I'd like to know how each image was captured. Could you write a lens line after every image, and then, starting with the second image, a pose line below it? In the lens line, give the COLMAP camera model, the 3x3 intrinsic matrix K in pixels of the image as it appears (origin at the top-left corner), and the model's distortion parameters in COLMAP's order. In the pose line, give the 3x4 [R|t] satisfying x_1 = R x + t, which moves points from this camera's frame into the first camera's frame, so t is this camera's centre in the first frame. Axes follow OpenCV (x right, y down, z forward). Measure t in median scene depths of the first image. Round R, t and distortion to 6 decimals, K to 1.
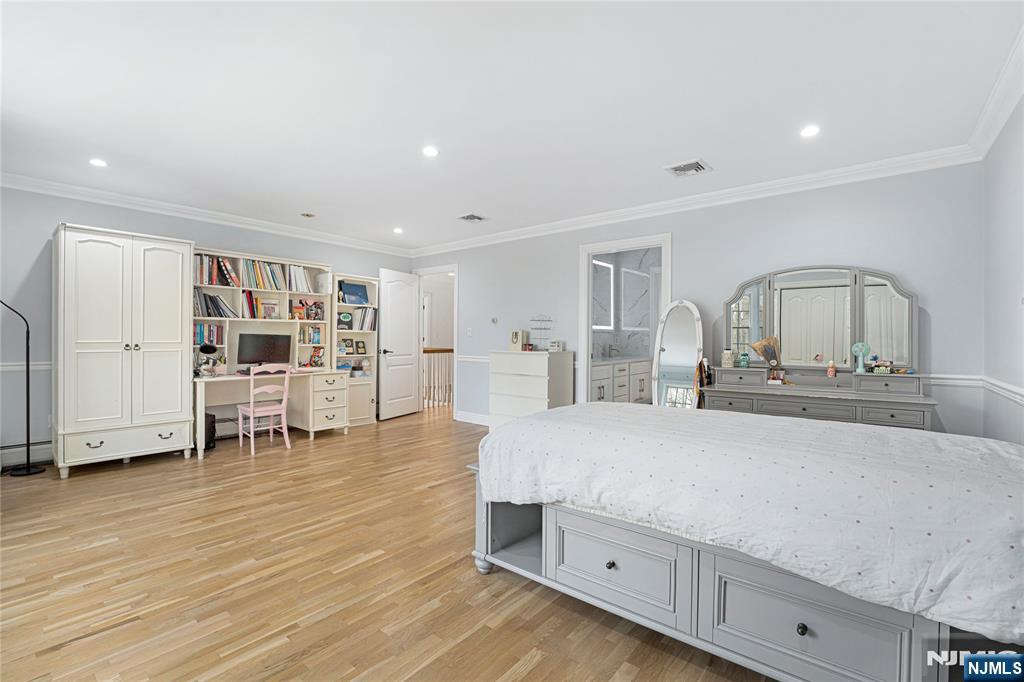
lens RADIAL K [[444.8, 0, 506.9], [0, 444.8, 331.3], [0, 0, 1]] dist [-0.020348, 0.000103]
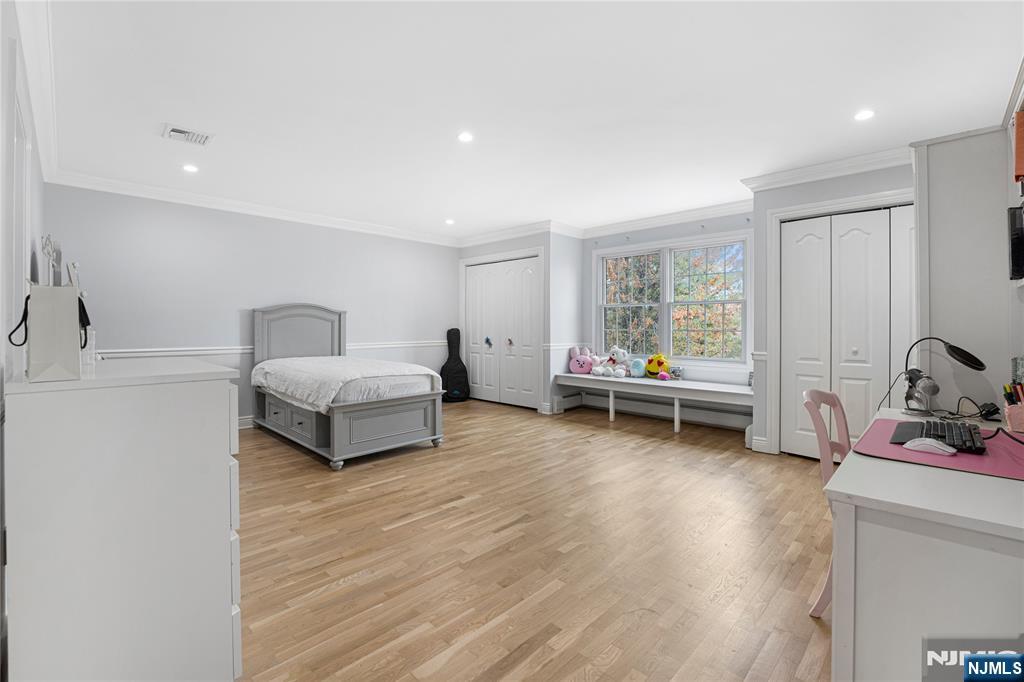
lens RADIAL K [[444.8, 0, 506.9], [0, 444.8, 331.3], [0, 0, 1]] dist [-0.020348, 0.000103]
pose [[-0.996525, -0.008998, 0.082807, -0.331695], [-0.009176, 0.999956, -0.001767, 0.022398], [-0.082787, -0.002520, -0.996564, 1.870989]]
